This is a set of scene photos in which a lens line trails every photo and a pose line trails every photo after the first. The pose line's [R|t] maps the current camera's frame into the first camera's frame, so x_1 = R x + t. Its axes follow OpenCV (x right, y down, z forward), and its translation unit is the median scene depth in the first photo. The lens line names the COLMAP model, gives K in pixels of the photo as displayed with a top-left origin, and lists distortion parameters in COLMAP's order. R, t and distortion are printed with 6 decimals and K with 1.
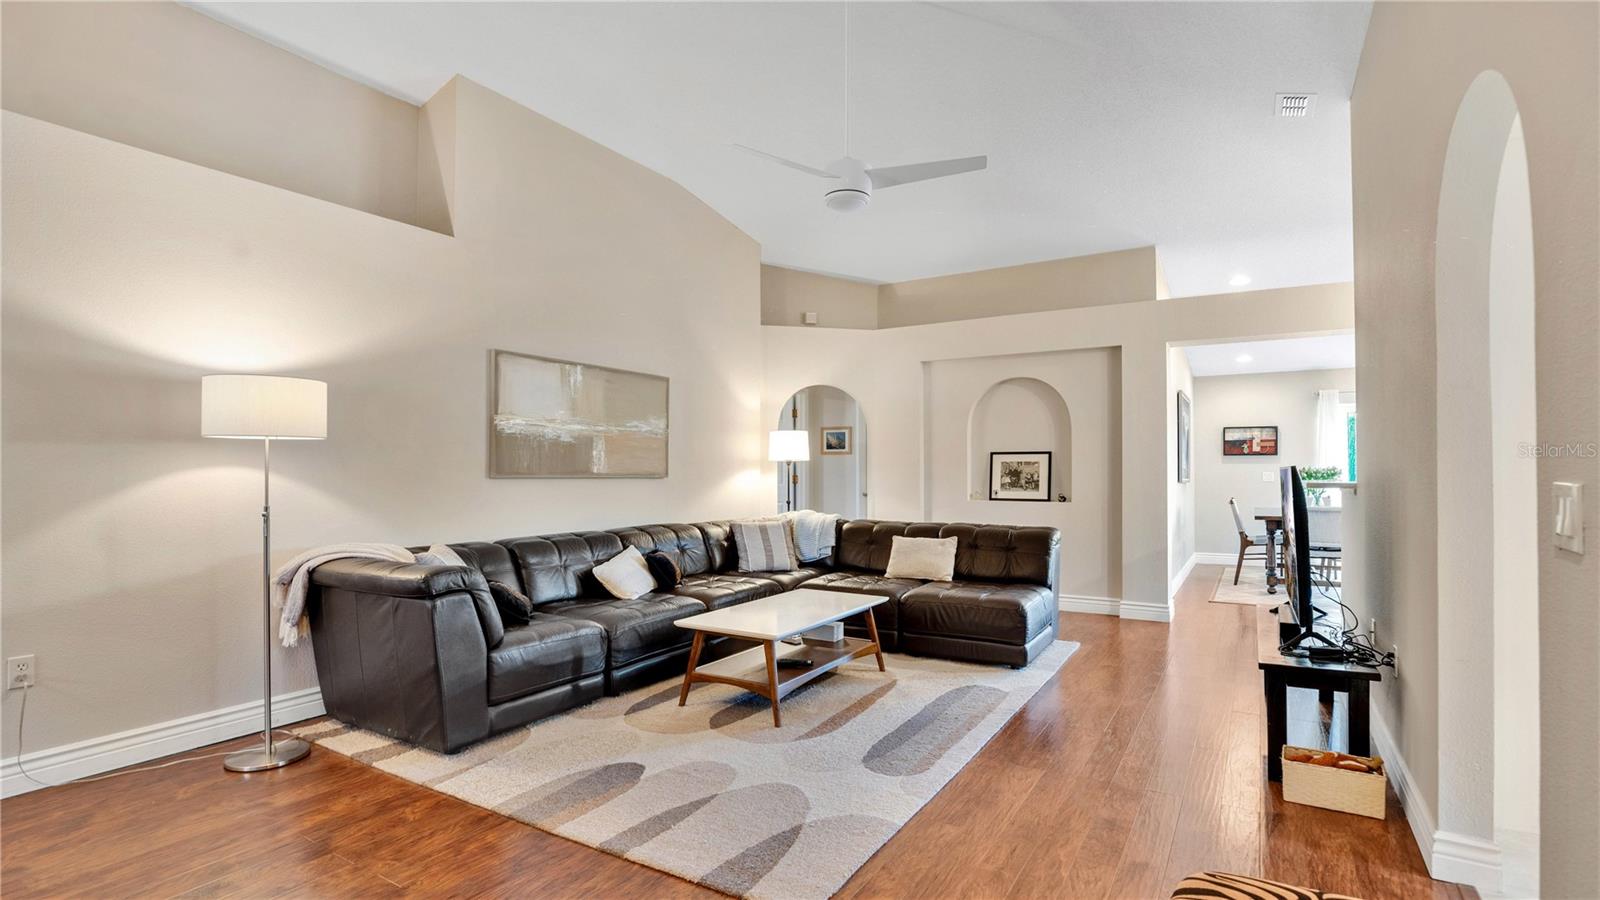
lens RADIAL K [[750.2, 0, 803.6], [0, 750.2, 460.4], [0, 0, 1]] dist [-0.038677, 0.000143]
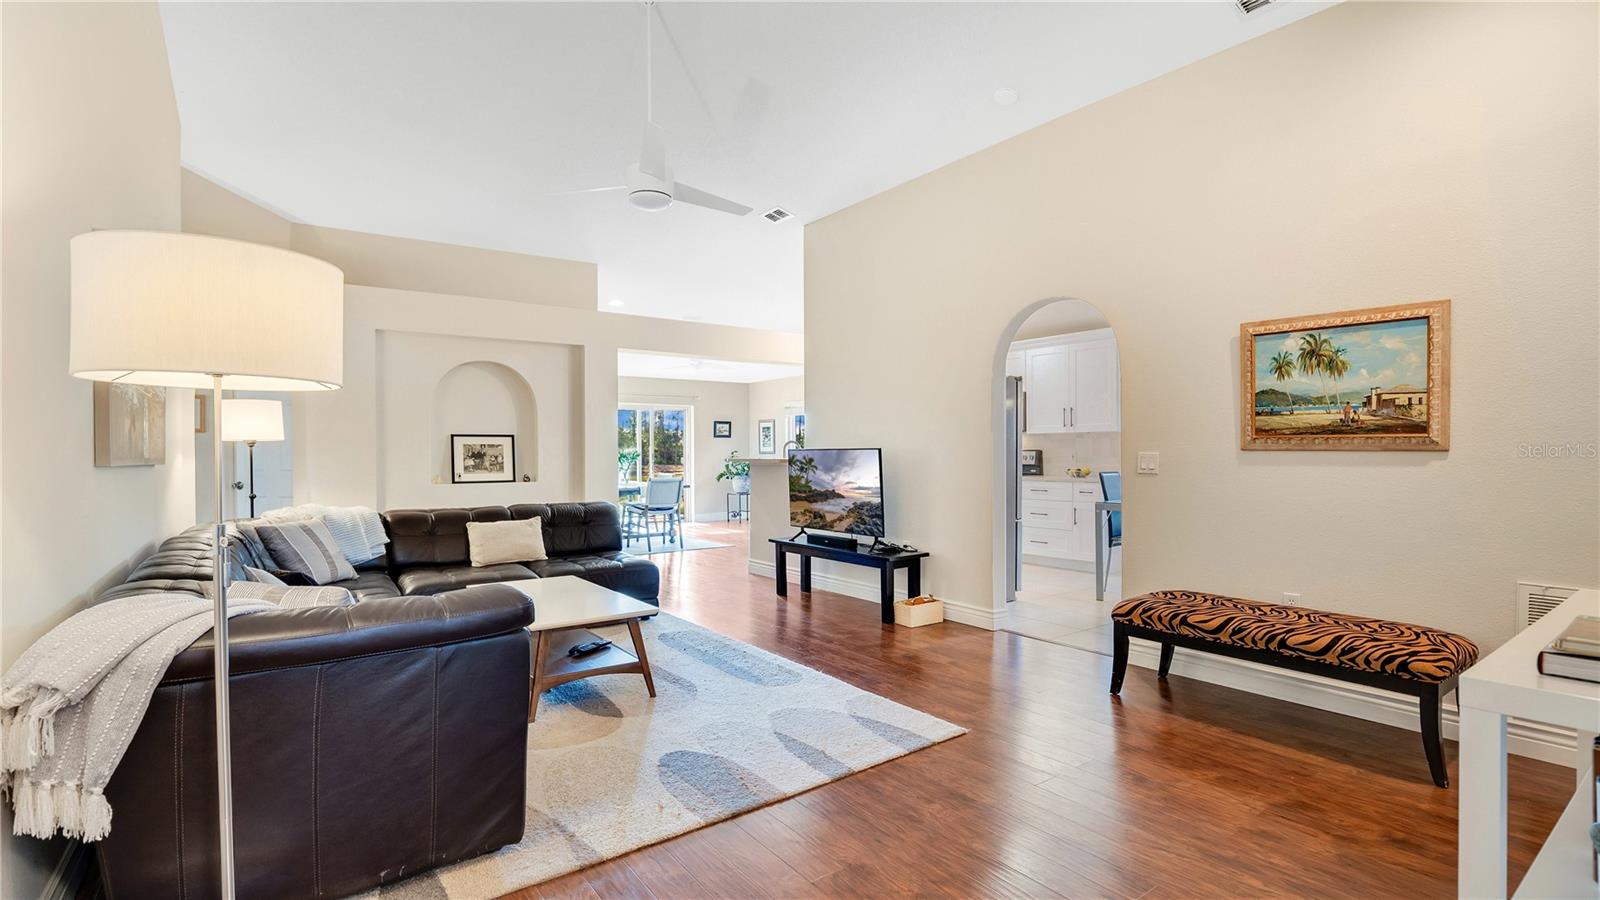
lens RADIAL K [[750.2, 0, 803.6], [0, 750.2, 460.4], [0, 0, 1]] dist [-0.038677, 0.000143]
pose [[0.373712, -0.010928, 0.927481, -0.482463], [-0.009640, 0.999831, 0.015664, 0.003601], [-0.927495, -0.014795, 0.373543, 0.218333]]
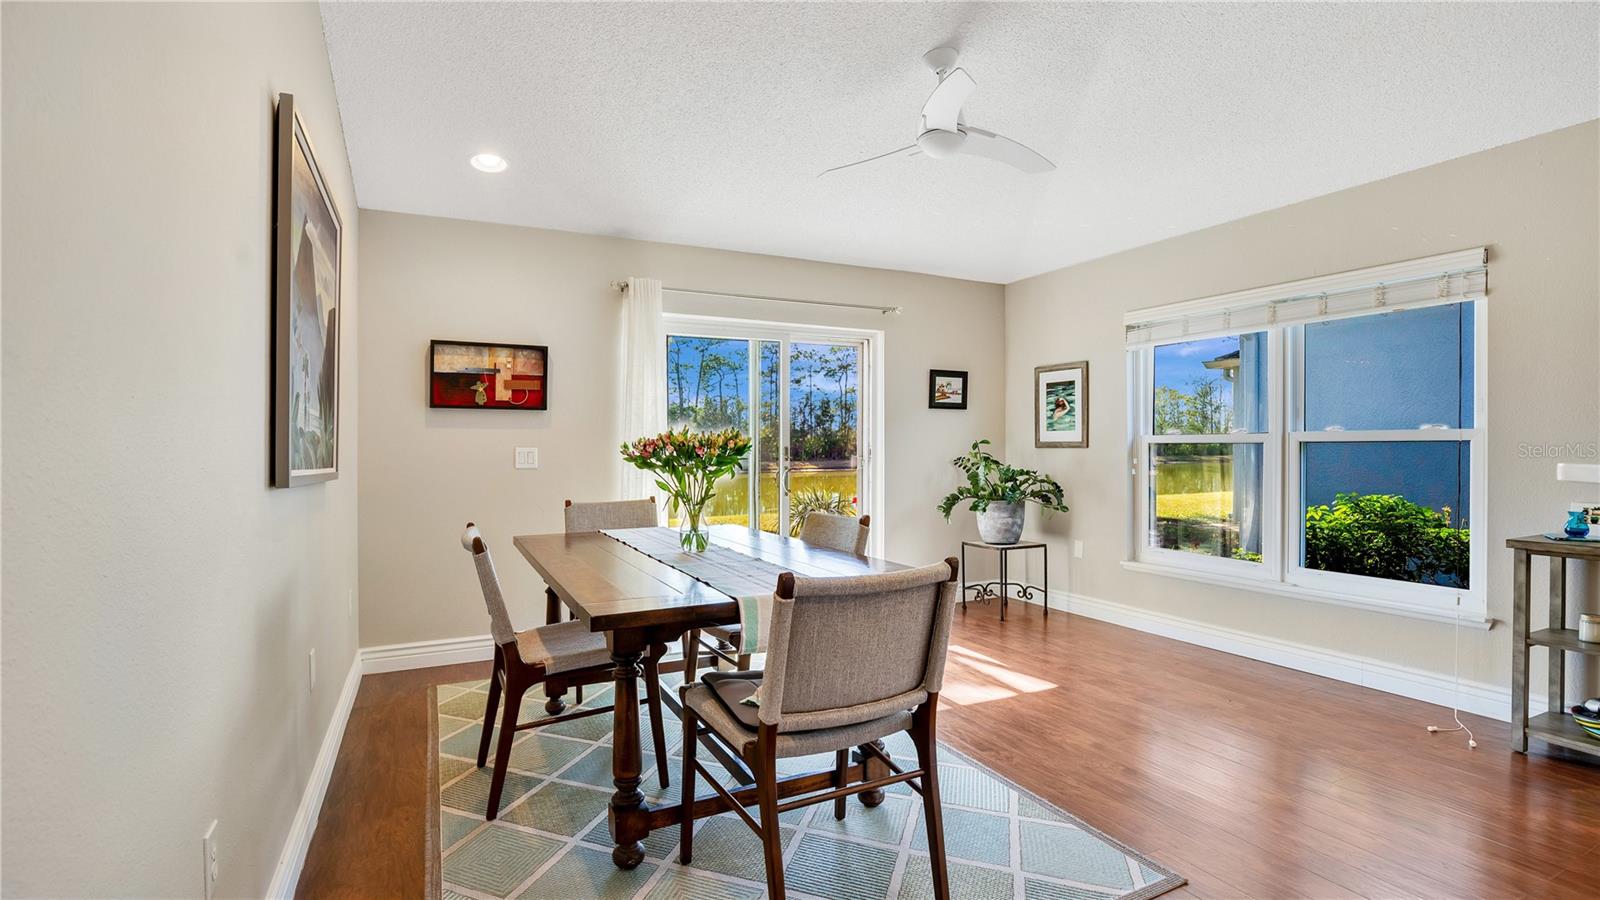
lens RADIAL K [[750.2, 0, 803.6], [0, 750.2, 460.4], [0, 0, 1]] dist [-0.038677, 0.000143]
pose [[0.536580, -0.010016, 0.843790, 0.450420], [-0.006475, 0.999851, 0.015986, 0.020842], [-0.843824, -0.014042, 0.536436, 0.825143]]
